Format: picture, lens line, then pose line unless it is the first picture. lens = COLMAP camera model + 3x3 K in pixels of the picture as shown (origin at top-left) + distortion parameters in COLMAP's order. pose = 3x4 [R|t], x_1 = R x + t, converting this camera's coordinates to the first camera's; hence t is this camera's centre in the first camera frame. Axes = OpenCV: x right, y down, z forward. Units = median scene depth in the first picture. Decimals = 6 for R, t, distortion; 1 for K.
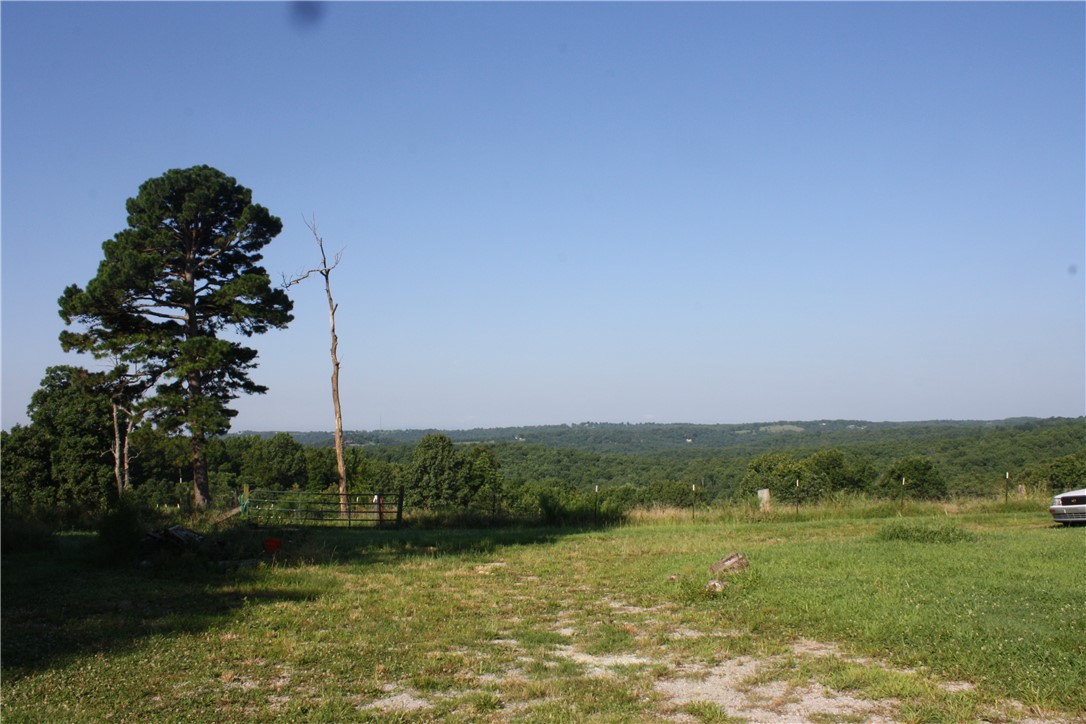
lens RADIAL K [[926.7, 0, 543.0], [0, 926.7, 357.3], [0, 0, 1]] dist [-0.108297, 0.049584]
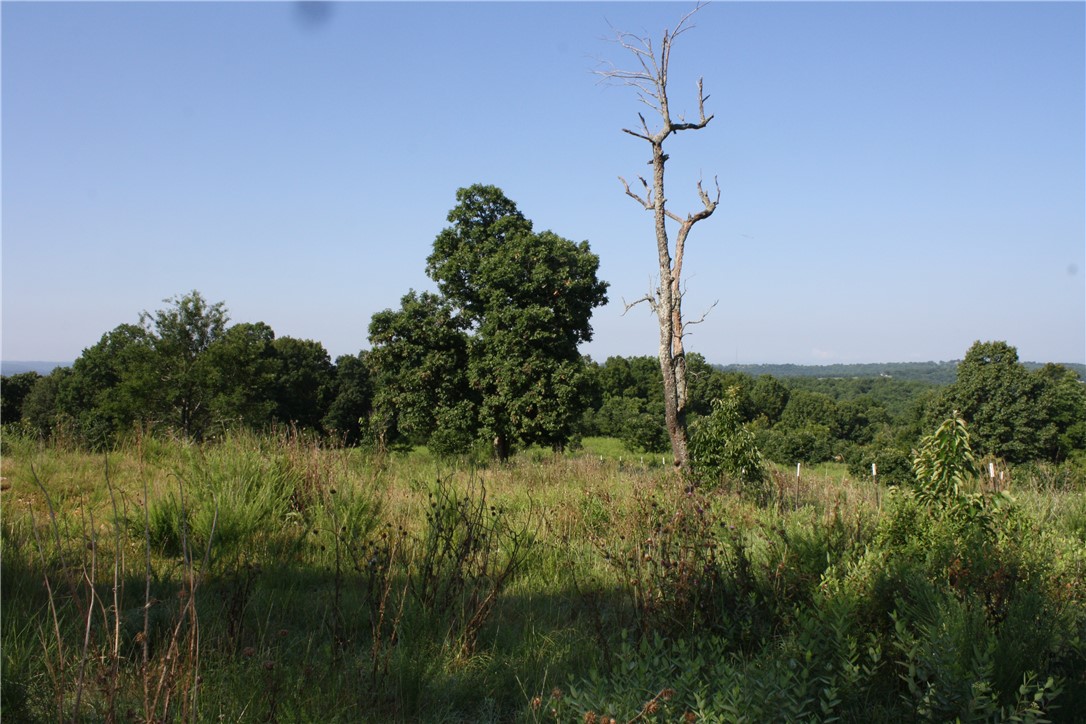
lens RADIAL K [[926.7, 0, 550.6], [0, 926.7, 363.2], [0, 0, 1]] dist [-0.108297, 0.049584]
pose [[0.931289, 0.018142, -0.363830, -0.179156], [0.010068, 0.997096, 0.075489, 0.048215], [0.364143, -0.073965, 0.928401, 0.300148]]
